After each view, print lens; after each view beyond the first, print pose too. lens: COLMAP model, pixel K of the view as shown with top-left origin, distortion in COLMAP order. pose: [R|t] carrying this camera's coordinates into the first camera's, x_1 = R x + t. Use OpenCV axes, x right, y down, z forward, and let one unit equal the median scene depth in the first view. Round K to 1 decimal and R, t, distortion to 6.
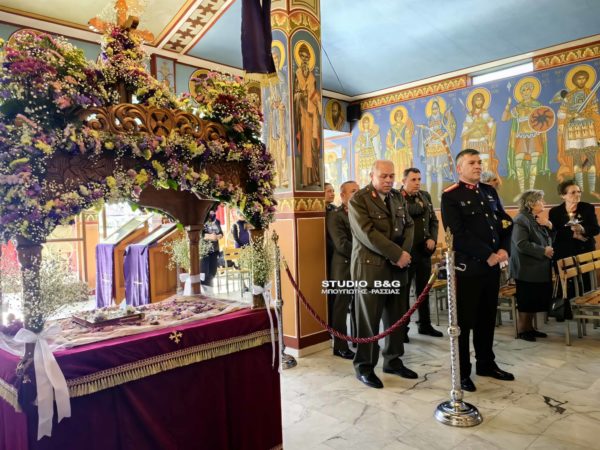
lens RADIAL K [[467.7, 0, 303.4], [0, 467.7, 229.9], [0, 0, 1]] dist [0.069575, -0.108892]
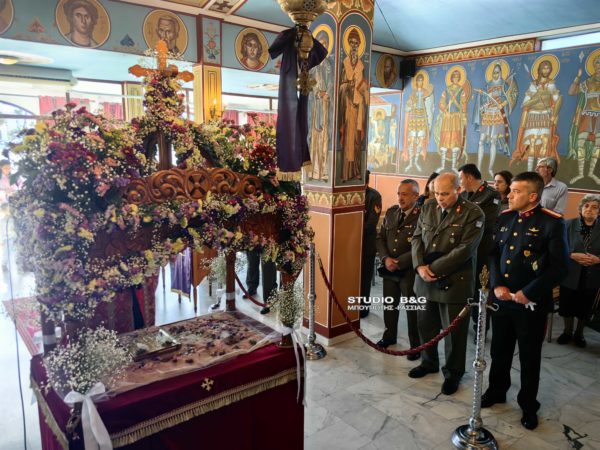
lens RADIAL K [[469.0, 0, 301.4], [0, 469.0, 229.4], [0, 0, 1]] dist [0.068261, -0.108819]
pose [[0.993618, 0.065578, -0.091773, 0.012908], [-0.050706, 0.986468, 0.155914, -0.201236], [0.100756, -0.150266, 0.983498, 0.006289]]
